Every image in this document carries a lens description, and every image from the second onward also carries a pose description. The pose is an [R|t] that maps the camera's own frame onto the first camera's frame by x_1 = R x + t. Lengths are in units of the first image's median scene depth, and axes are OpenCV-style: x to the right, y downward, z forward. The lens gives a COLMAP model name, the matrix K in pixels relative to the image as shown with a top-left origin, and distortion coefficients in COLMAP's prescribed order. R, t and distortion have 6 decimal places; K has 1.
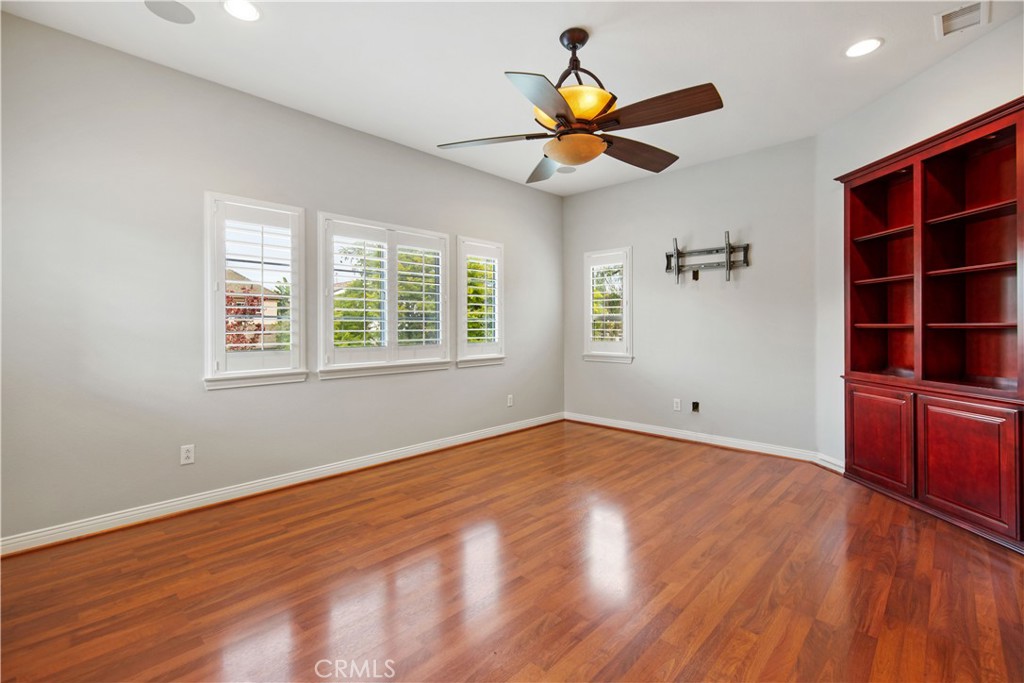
lens RADIAL K [[459.3, 0, 514.6], [0, 459.3, 324.9], [0, 0, 1]] dist [-0.000972, -0.000311]
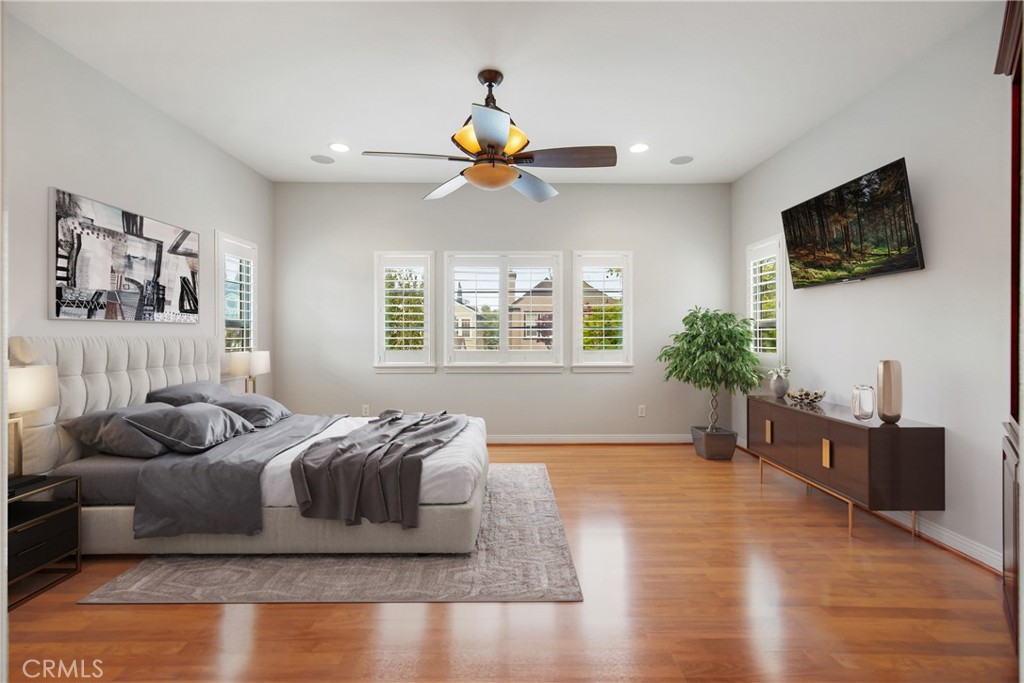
lens RADIAL K [[457.9, 0, 513.3], [0, 457.9, 336.4], [0, 0, 1]] dist [-0.000294, -0.000118]
pose [[0.696524, 0.003467, -0.717525, 0.692495], [0.000652, 0.999985, 0.005465, 0.002560], [0.717533, -0.004274, 0.696511, 0.181051]]
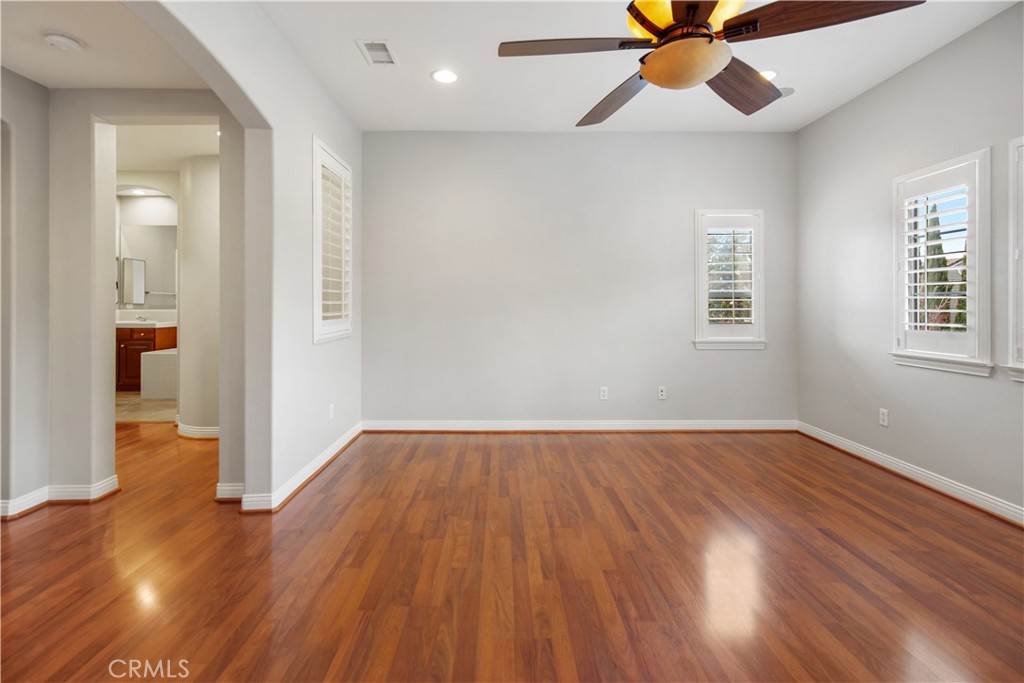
lens RADIAL K [[465.6, 0, 504.8], [0, 465.6, 305.0], [0, 0, 1]] dist [0.001162, 0.000305]
pose [[-0.722960, 0.001703, -0.690887, 0.613586], [0.003965, 0.999991, -0.001684, 0.002124], [0.690878, -0.003957, -0.722960, 0.956325]]
